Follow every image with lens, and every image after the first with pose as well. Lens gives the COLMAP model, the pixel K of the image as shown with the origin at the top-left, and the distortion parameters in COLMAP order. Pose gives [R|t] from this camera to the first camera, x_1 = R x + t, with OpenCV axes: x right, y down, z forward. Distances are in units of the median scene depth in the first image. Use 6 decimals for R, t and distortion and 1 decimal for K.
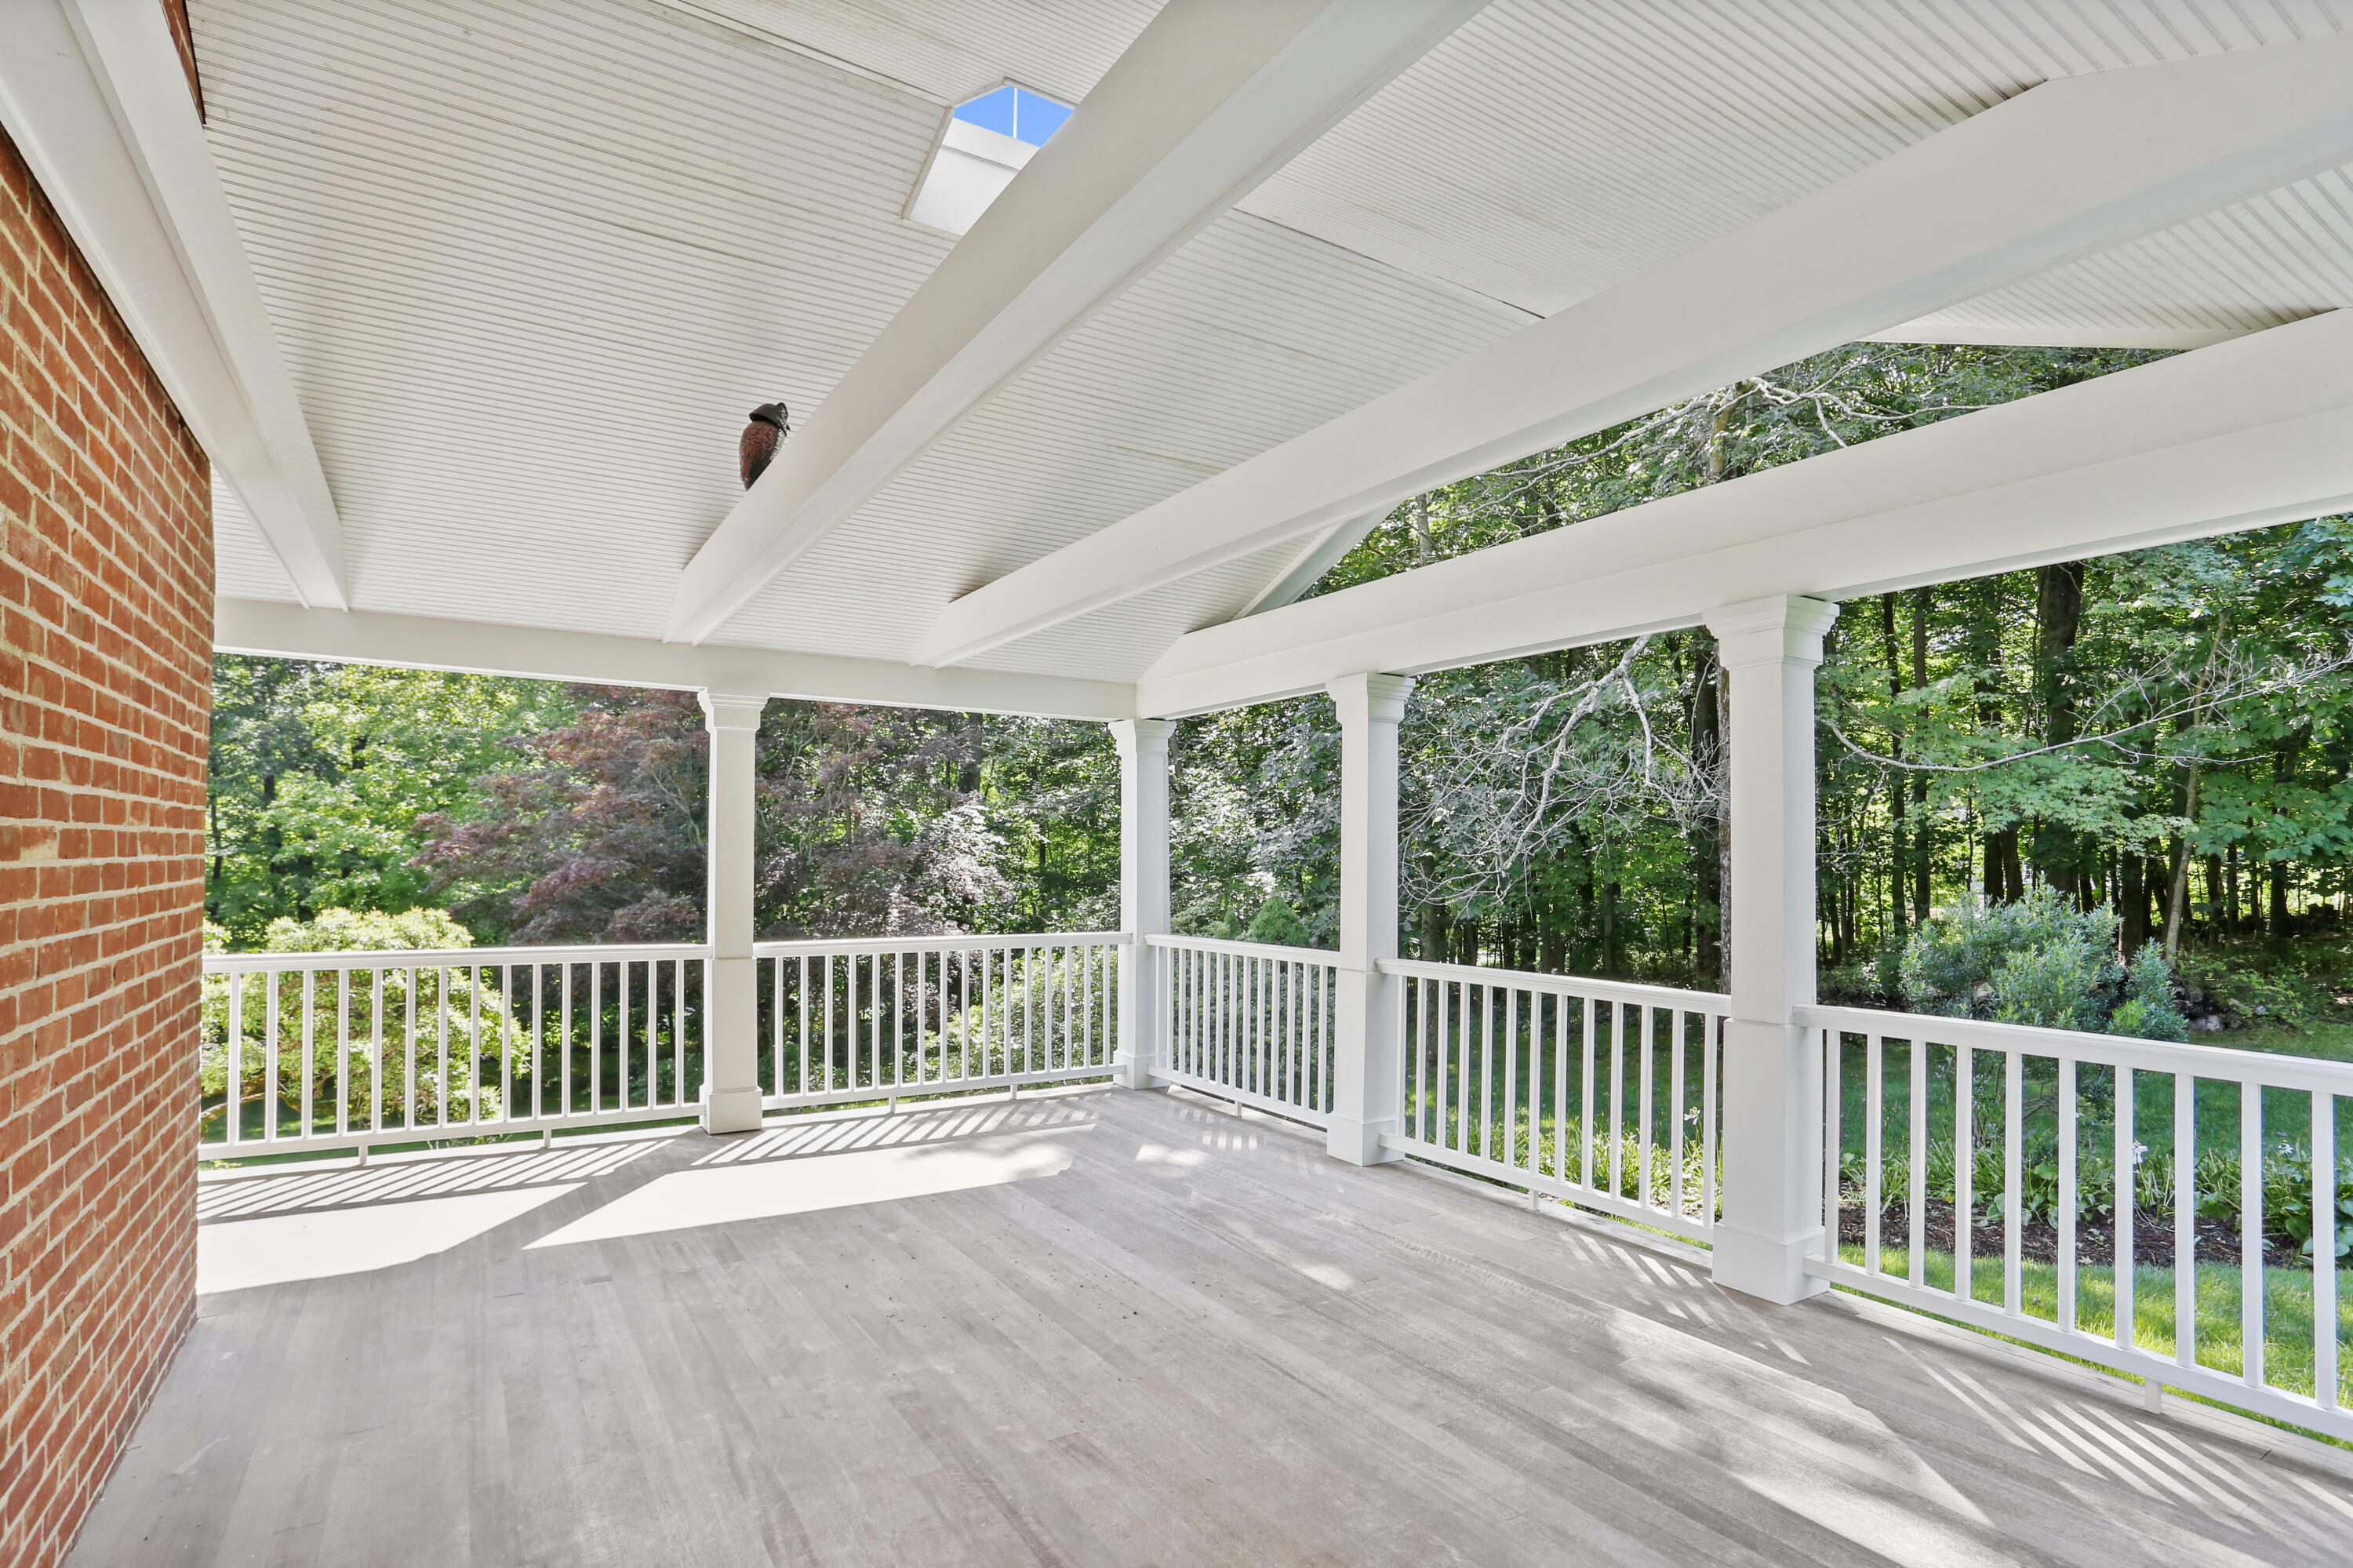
lens RADIAL K [[1154.5, 0, 1183.9], [0, 1154.5, 810.9], [0, 0, 1]] dist [-0.075822, 0.028682]
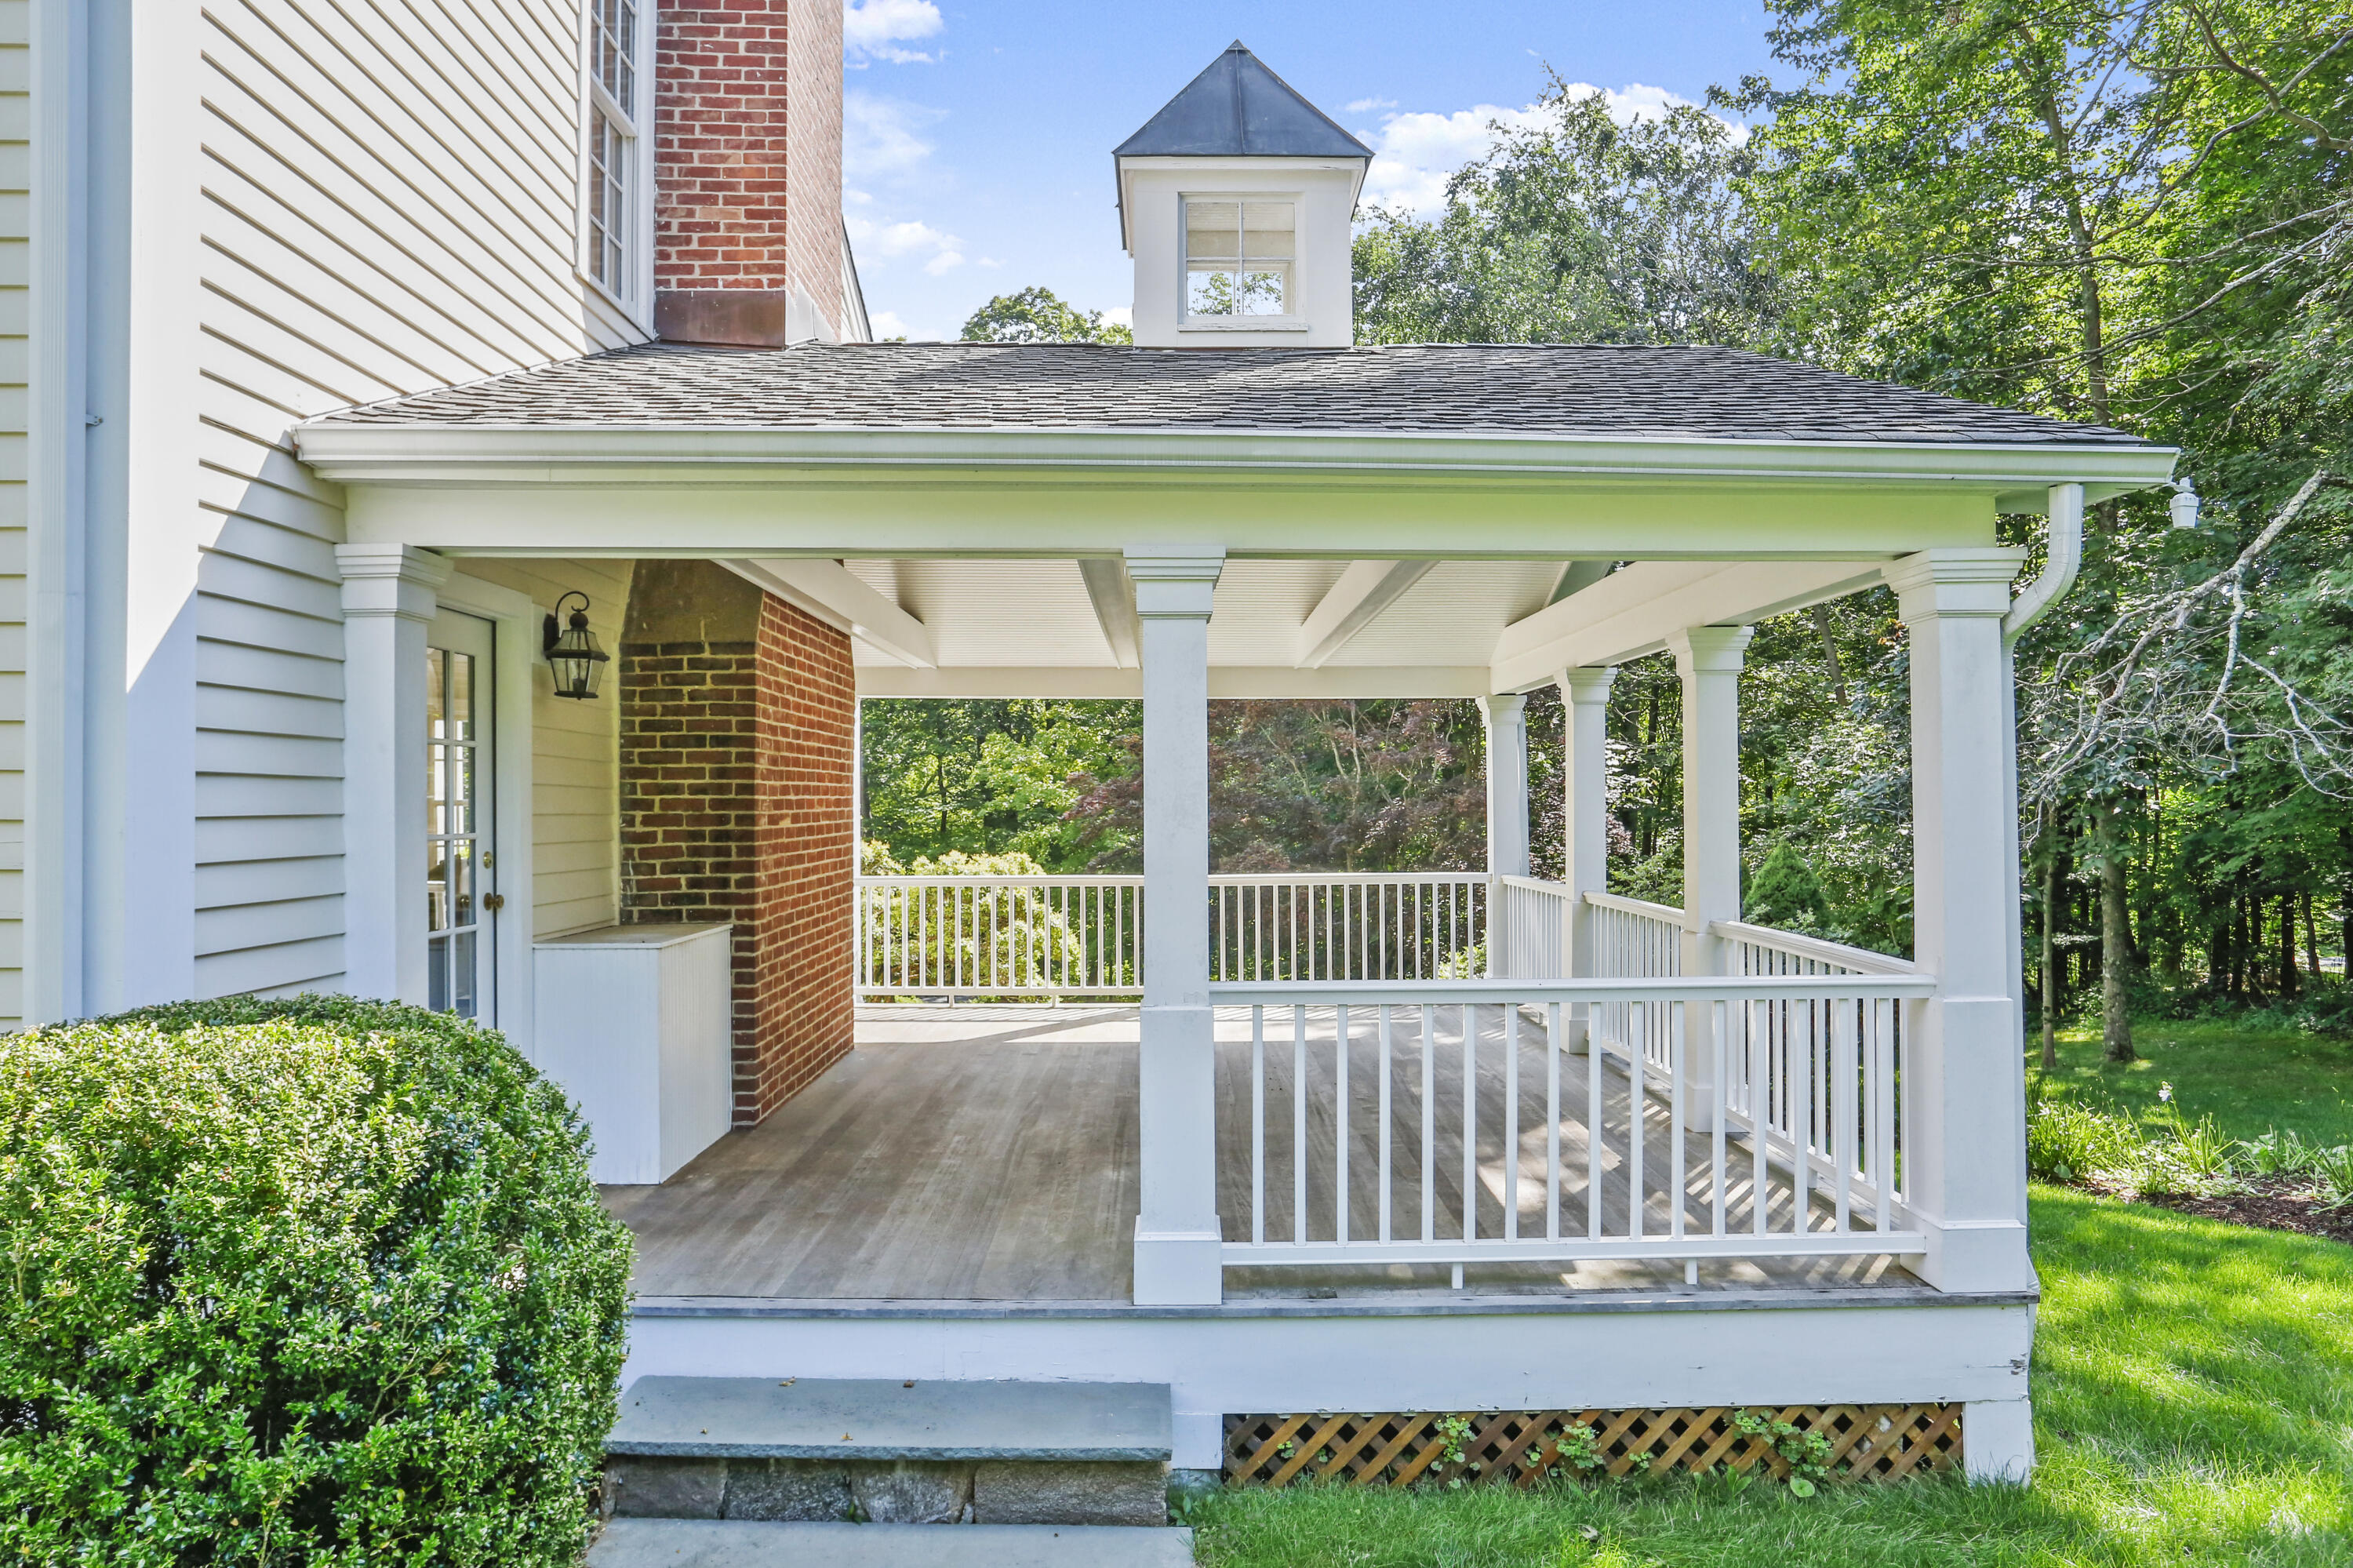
lens RADIAL K [[1454.9, 0, 1176.5], [0, 1454.9, 784.0], [0, 0, 1]] dist [-0.019649, -0.000199]
pose [[0.841817, -0.016374, -0.539515, 0.638032], [0.031217, 0.999344, 0.018379, -0.034254], [0.538859, -0.032314, 0.841776, -0.559035]]
